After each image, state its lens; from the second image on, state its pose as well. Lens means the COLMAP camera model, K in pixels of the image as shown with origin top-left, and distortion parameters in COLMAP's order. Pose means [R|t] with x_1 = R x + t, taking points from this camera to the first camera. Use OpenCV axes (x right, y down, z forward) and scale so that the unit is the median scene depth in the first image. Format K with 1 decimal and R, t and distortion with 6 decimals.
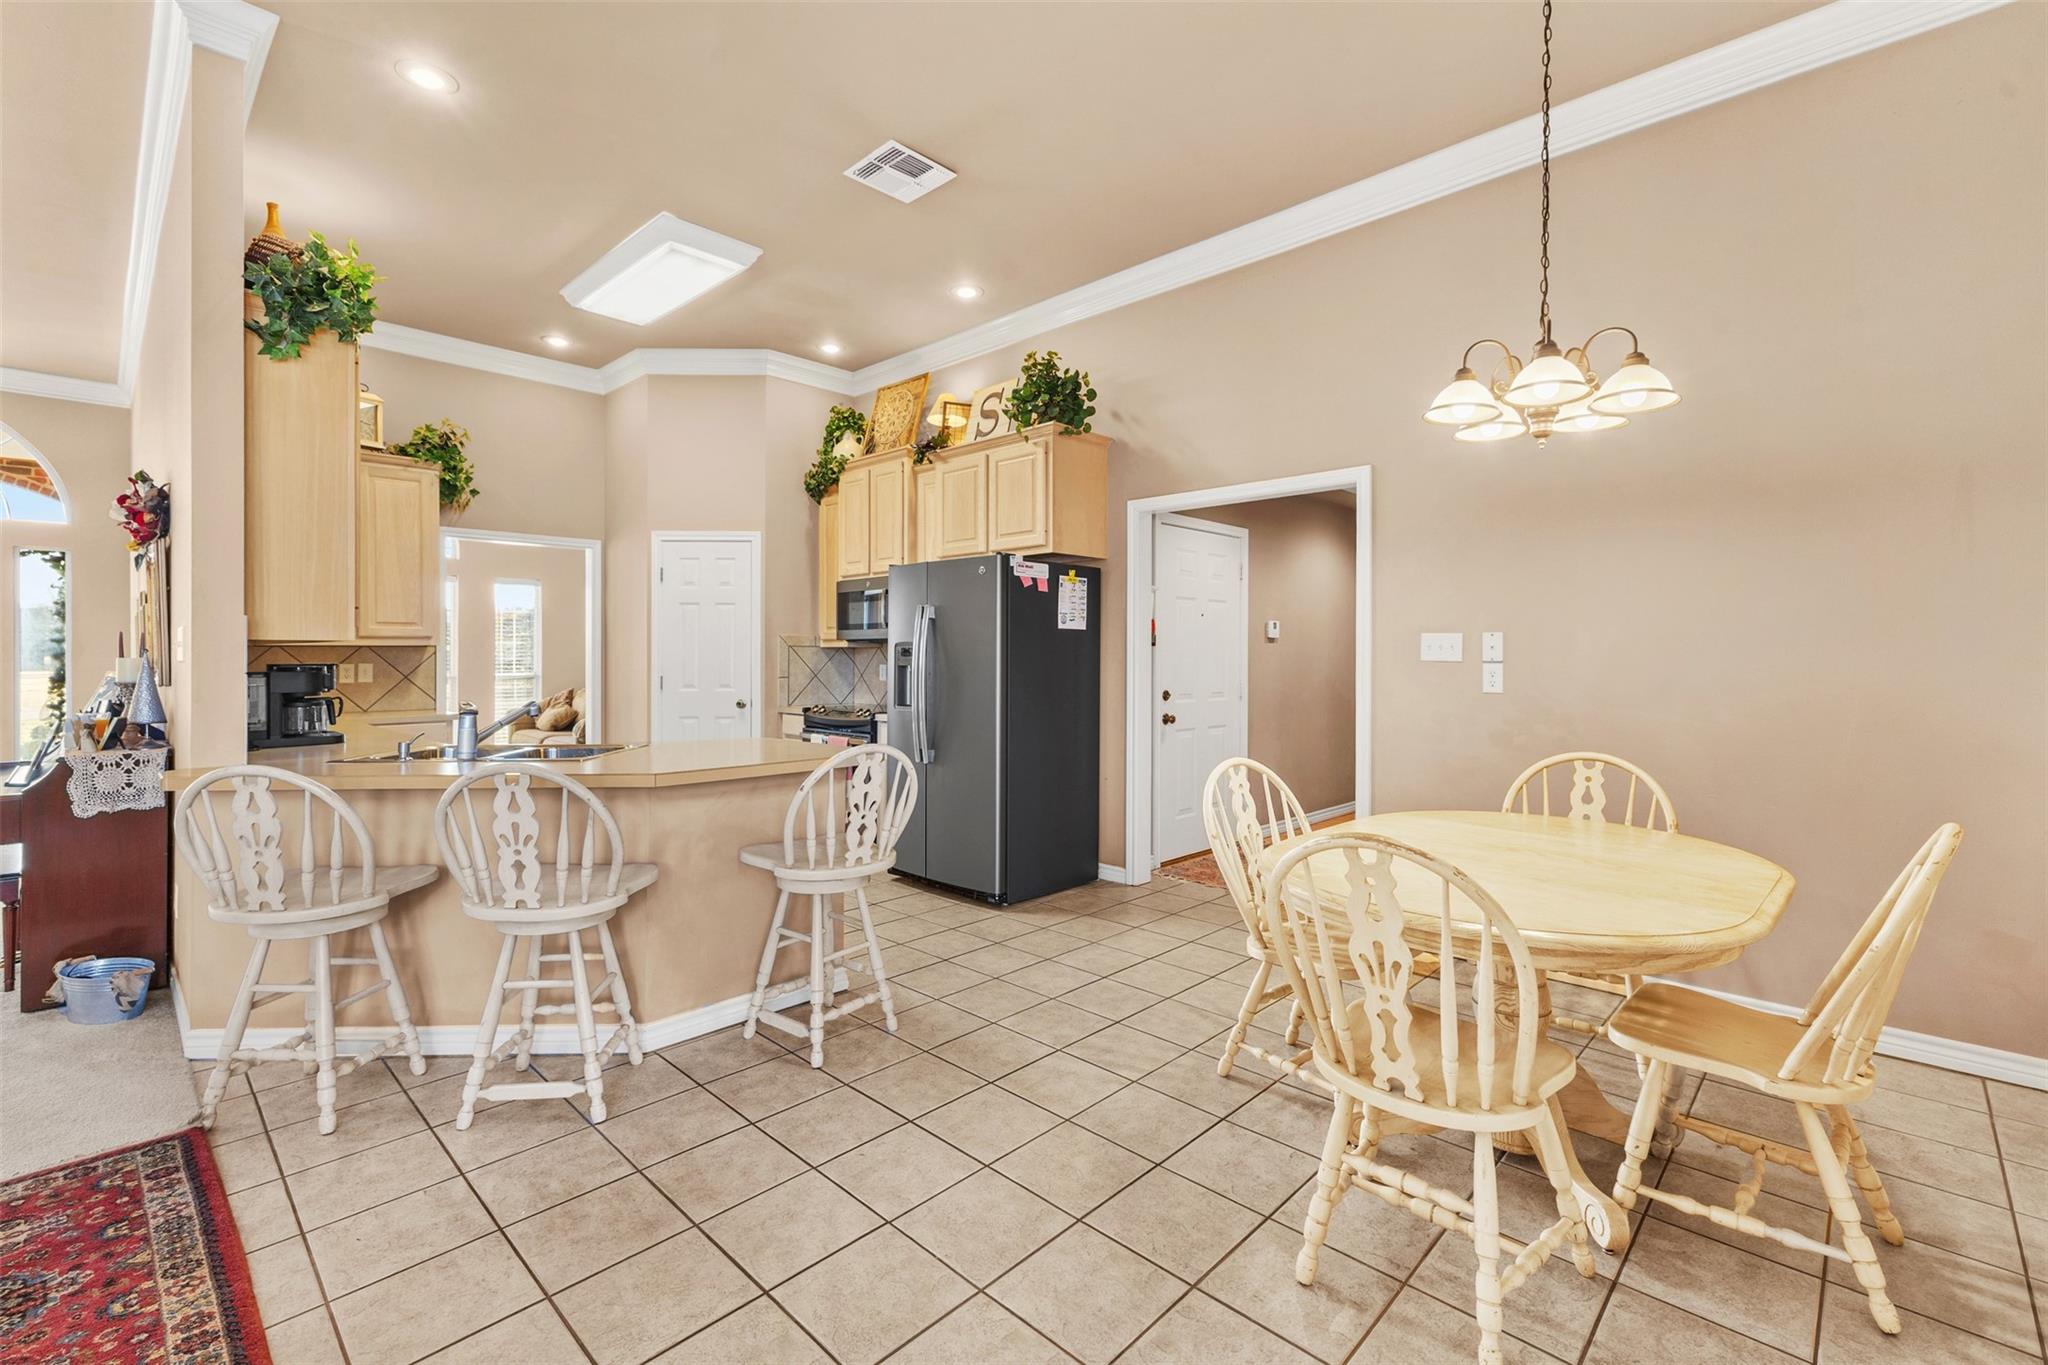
lens RADIAL K [[882.2, 0, 1016.4], [0, 882.2, 656.4], [0, 0, 1]] dist [0.009978, -0.002914]
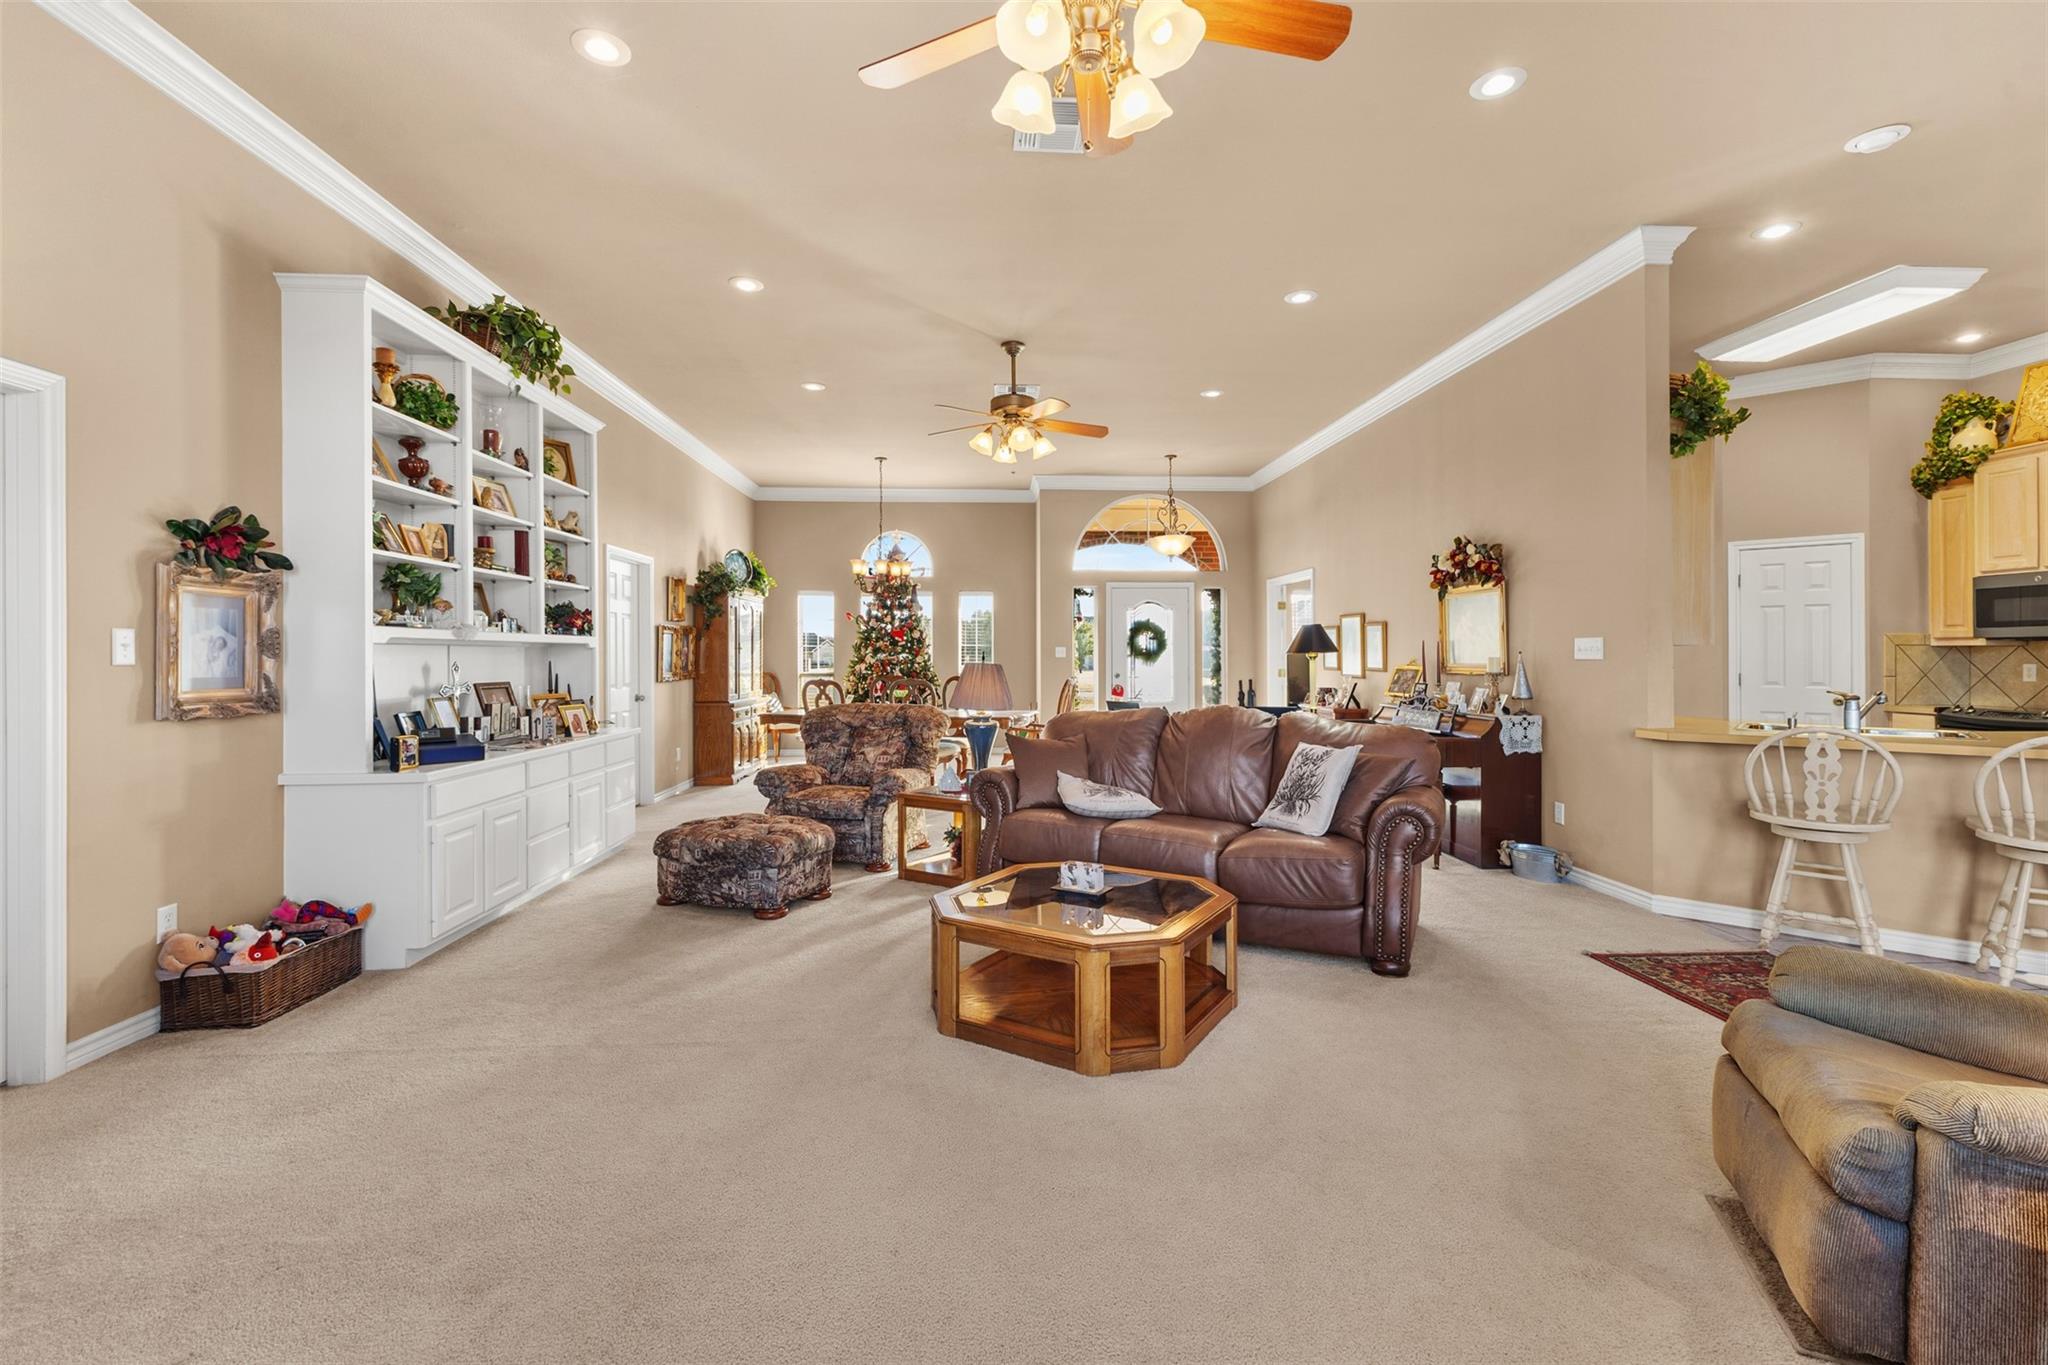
lens RADIAL K [[882.2, 0, 1031.7], [0, 882.2, 652.1], [0, 0, 1]] dist [0.009978, -0.002914]
pose [[0.740853, -0.004563, -0.671652, -0.325061], [0.002305, 0.999988, -0.004251, -0.001403], [0.671663, 0.001601, 0.740855, -0.422568]]
